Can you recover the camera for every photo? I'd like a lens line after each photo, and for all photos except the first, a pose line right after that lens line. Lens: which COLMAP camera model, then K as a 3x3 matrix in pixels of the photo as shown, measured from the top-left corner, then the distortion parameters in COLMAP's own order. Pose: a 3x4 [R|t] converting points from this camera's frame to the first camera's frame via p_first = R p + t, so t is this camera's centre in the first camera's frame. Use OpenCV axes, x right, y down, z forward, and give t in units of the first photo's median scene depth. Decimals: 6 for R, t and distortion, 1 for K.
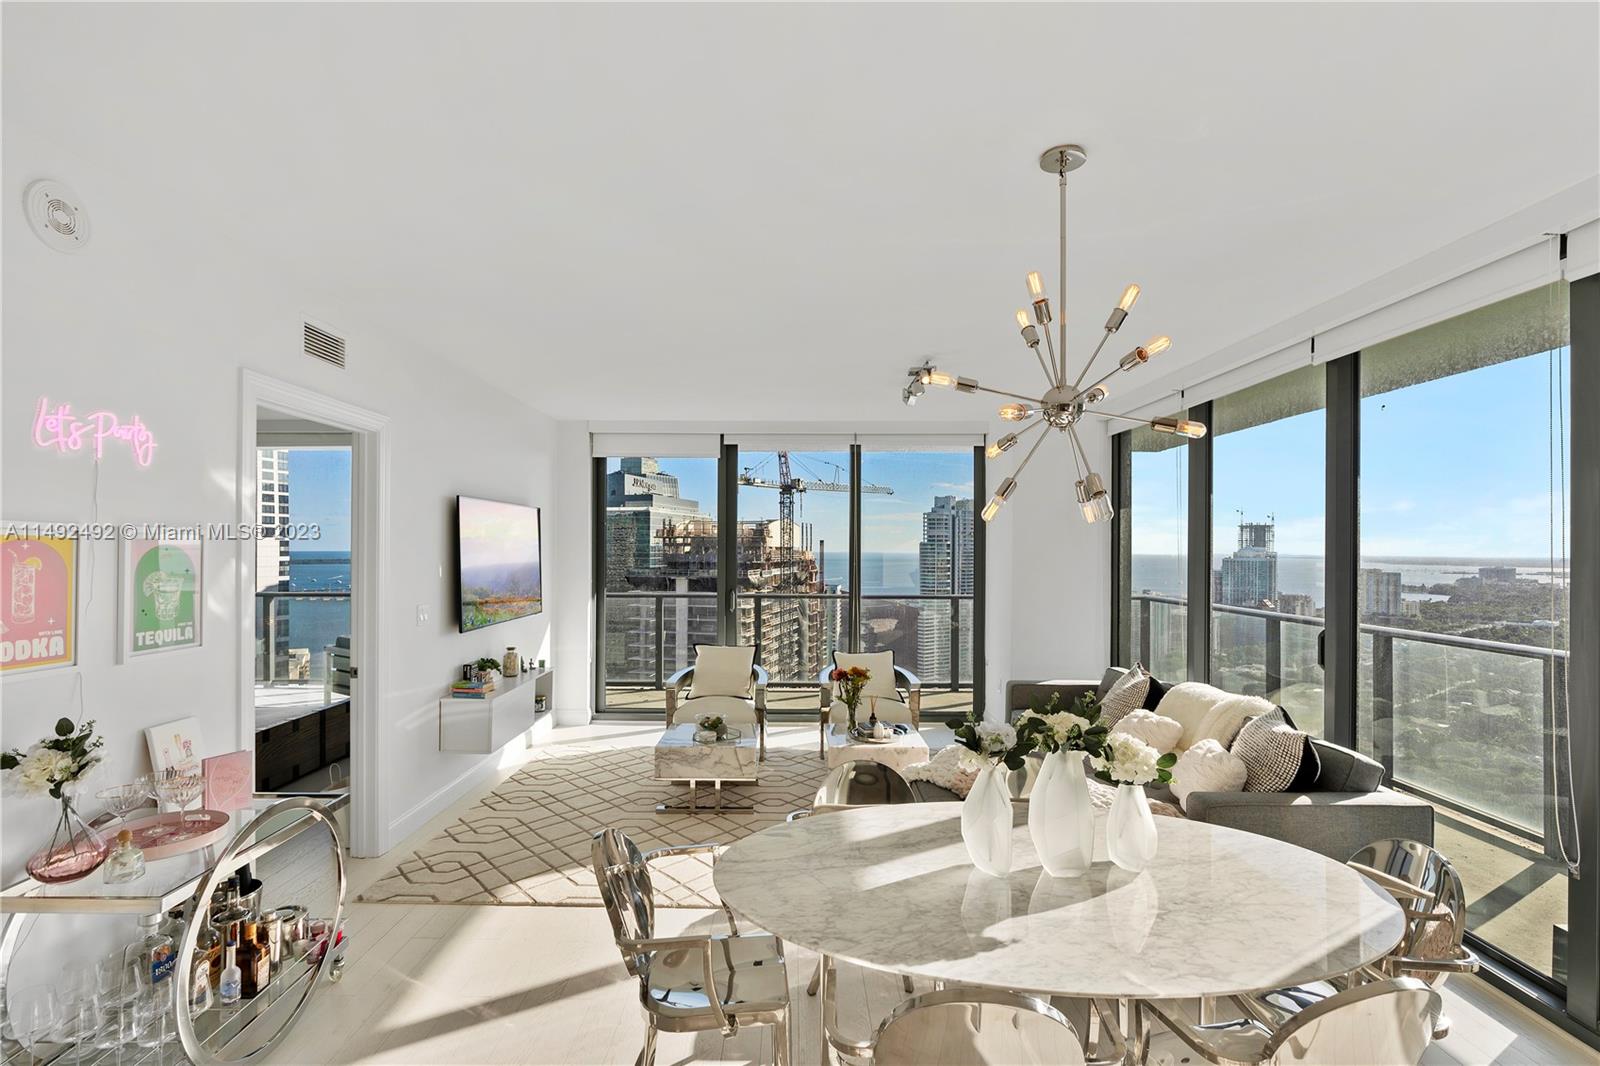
lens RADIAL K [[745.5, 0, 805.1], [0, 745.5, 545.6], [0, 0, 1]] dist [-0.004039, 0.003161]
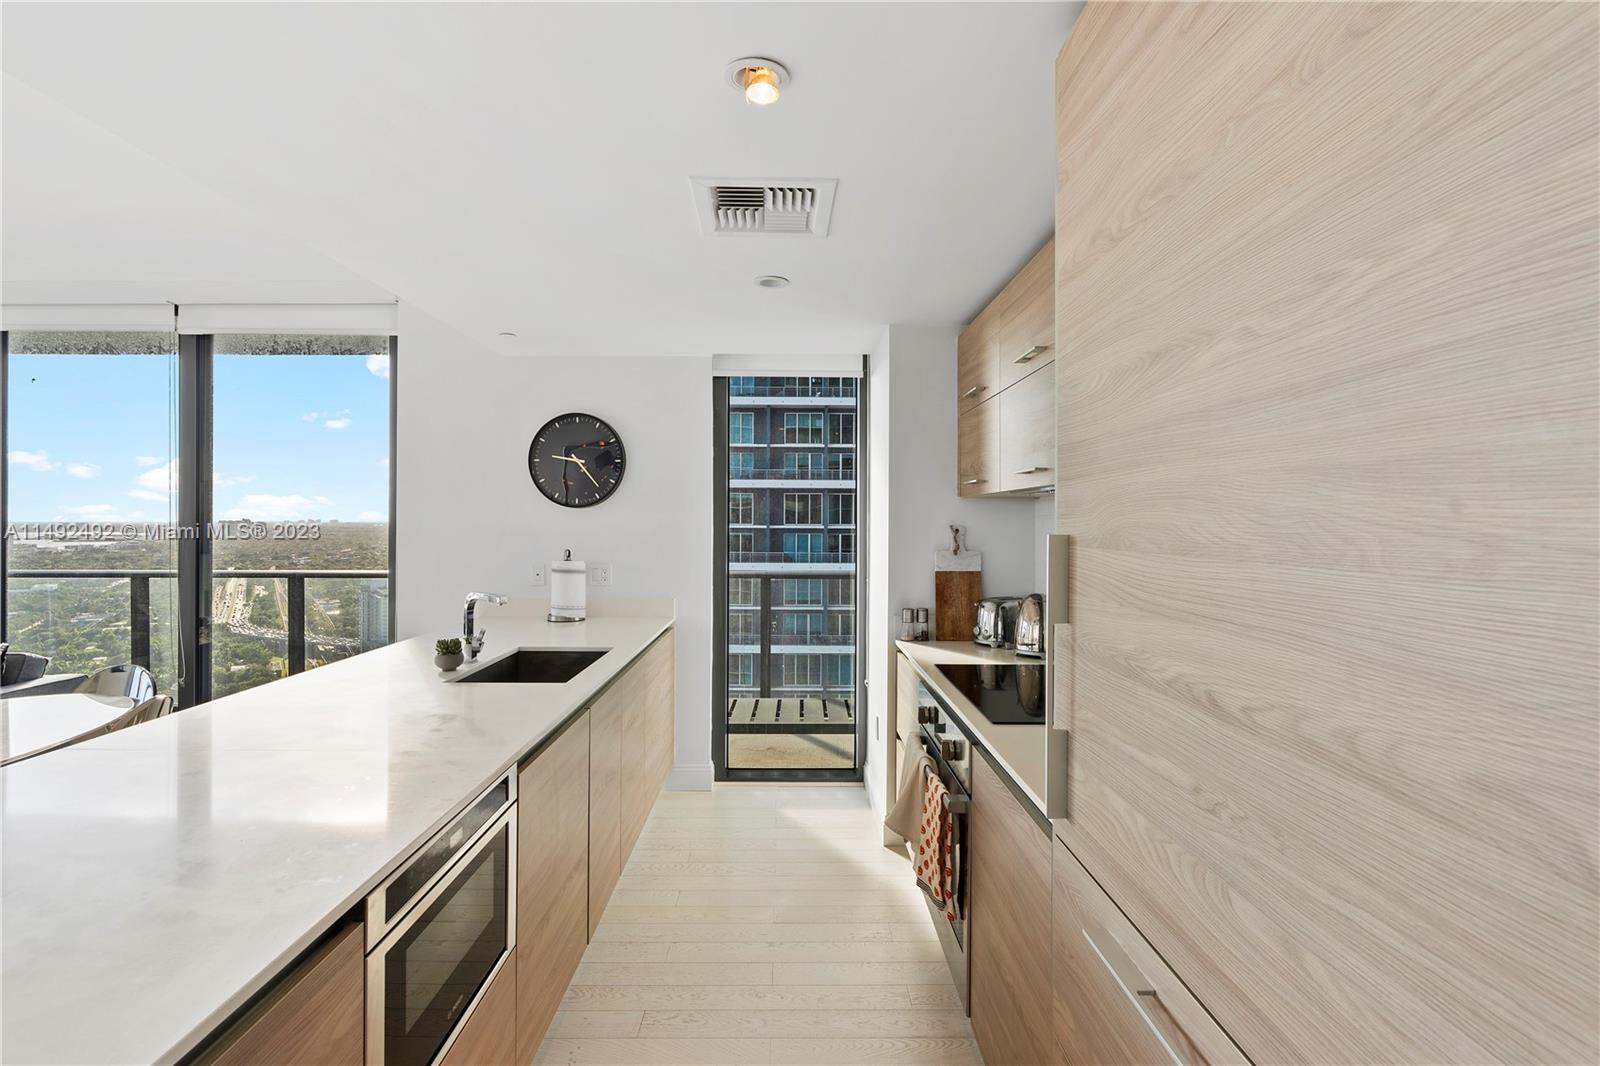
lens RADIAL K [[745.5, 0, 780.2], [0, 745.5, 518.6], [0, 0, 1]] dist [-0.004039, 0.003161]
pose [[0.000579, -0.005410, 0.999985, -0.229349], [-0.003870, 0.999978, 0.005412, 0.017237], [-0.999992, -0.003874, 0.000558, -0.122620]]
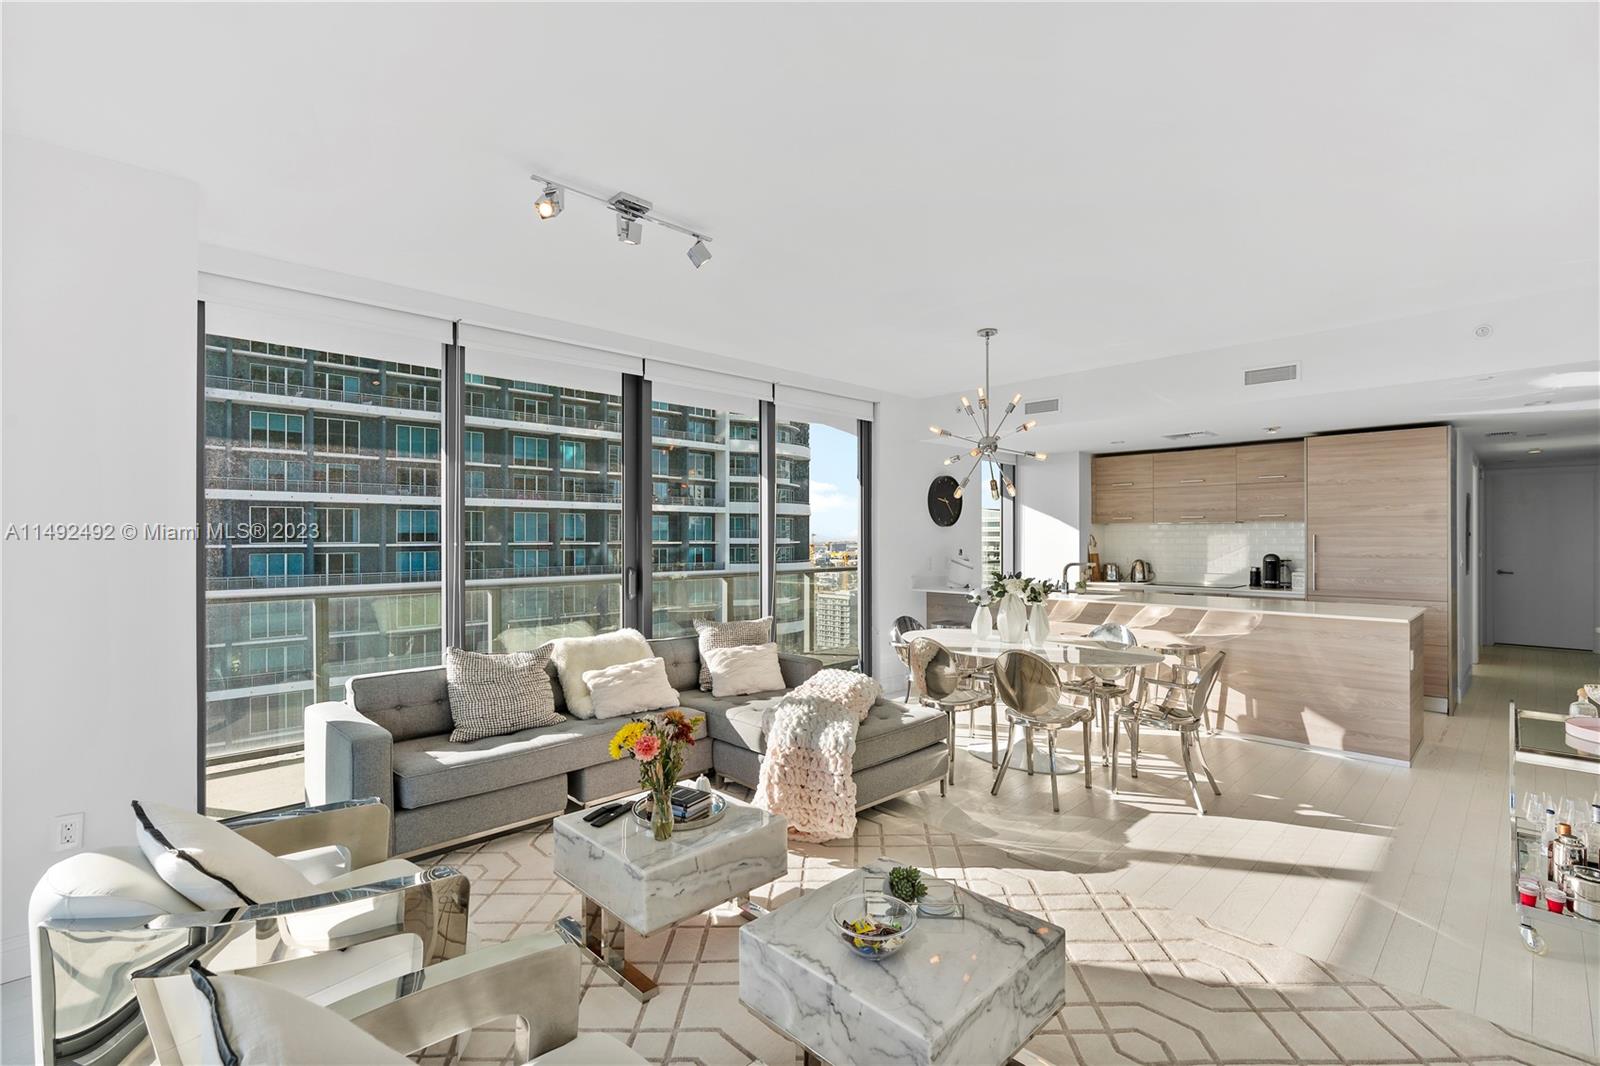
lens RADIAL K [[745.5, 0, 780.6], [0, 745.5, 528.2], [0, 0, 1]] dist [-0.004039, 0.003161]
pose [[-0.685919, 0.003964, 0.727667, -0.266603], [-0.004183, 0.999947, -0.009390, 0.025210], [-0.727666, -0.009484, -0.685866, 0.942517]]
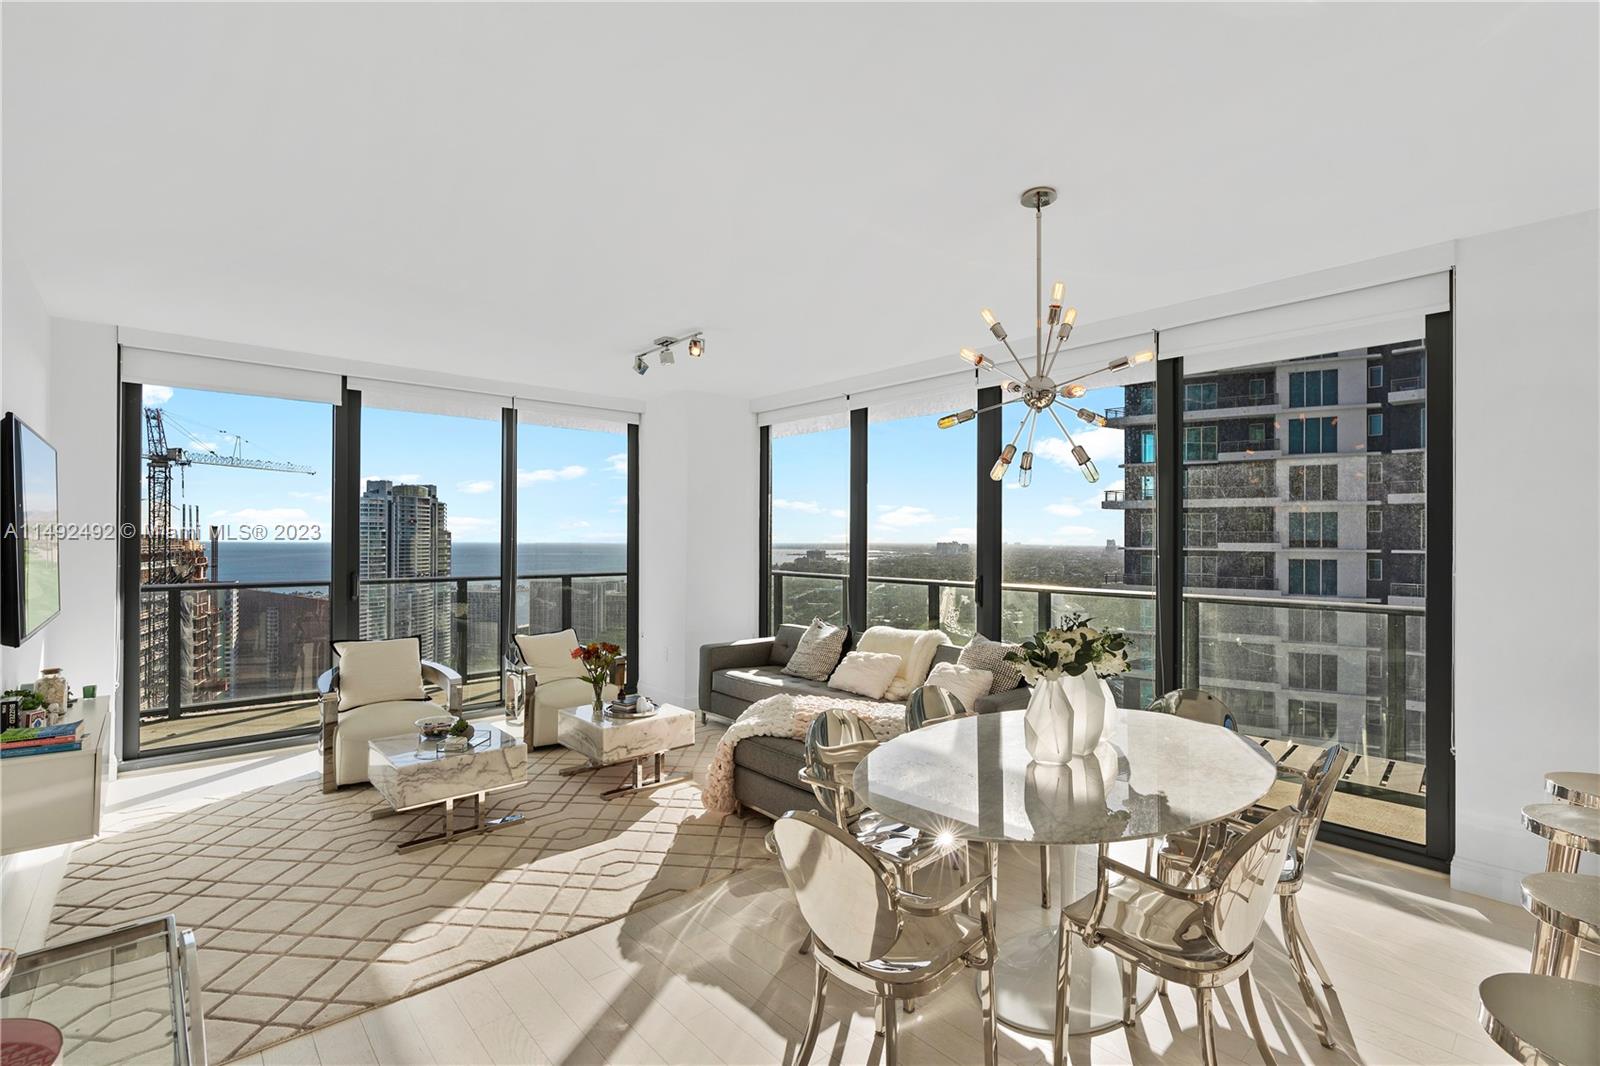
lens RADIAL K [[745.5, 0, 788.2], [0, 745.5, 532.8], [0, 0, 1]] dist [-0.004039, 0.003161]
pose [[0.762399, 0.004162, 0.647094, -0.255220], [-0.002071, 0.999990, -0.003991, 0.018874], [-0.647104, 0.001702, 0.762400, 0.097700]]
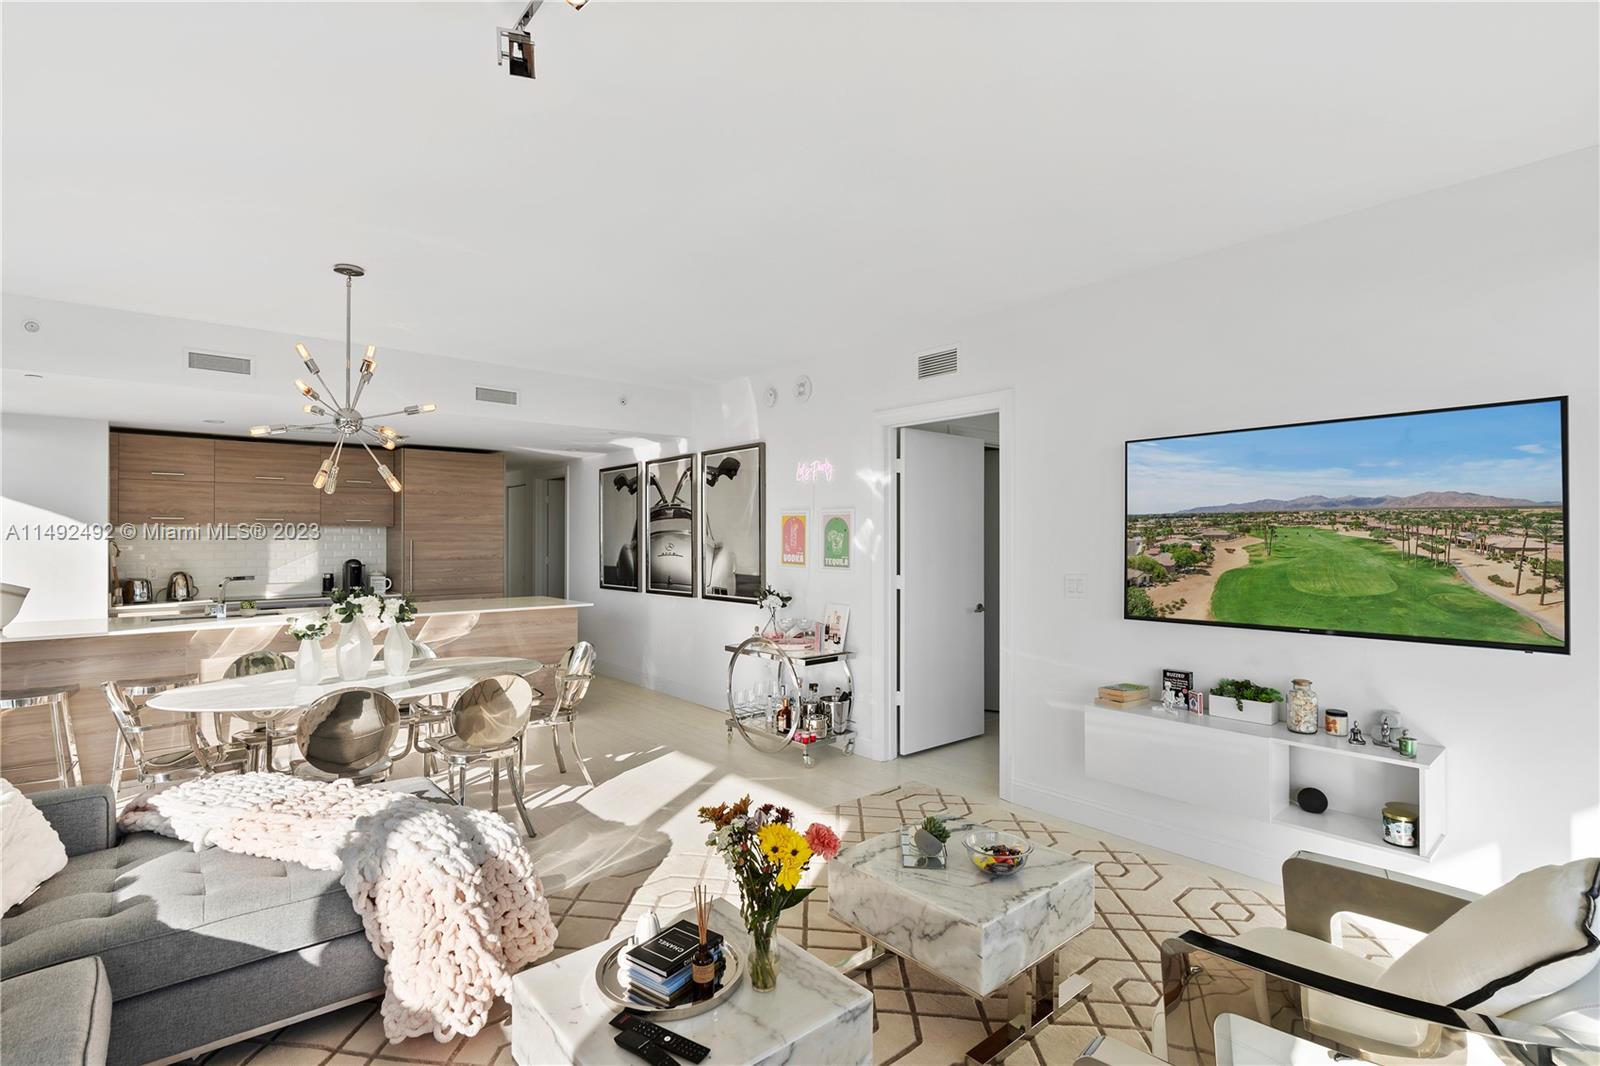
lens RADIAL K [[745.5, 0, 797.7], [0, 745.5, 536.3], [0, 0, 1]] dist [-0.004039, 0.003161]
pose [[-0.769714, -0.007348, -0.638347, 0.196894], [-0.001175, 0.999948, -0.010093, 0.026629], [0.638388, -0.007019, -0.769683, 0.927033]]
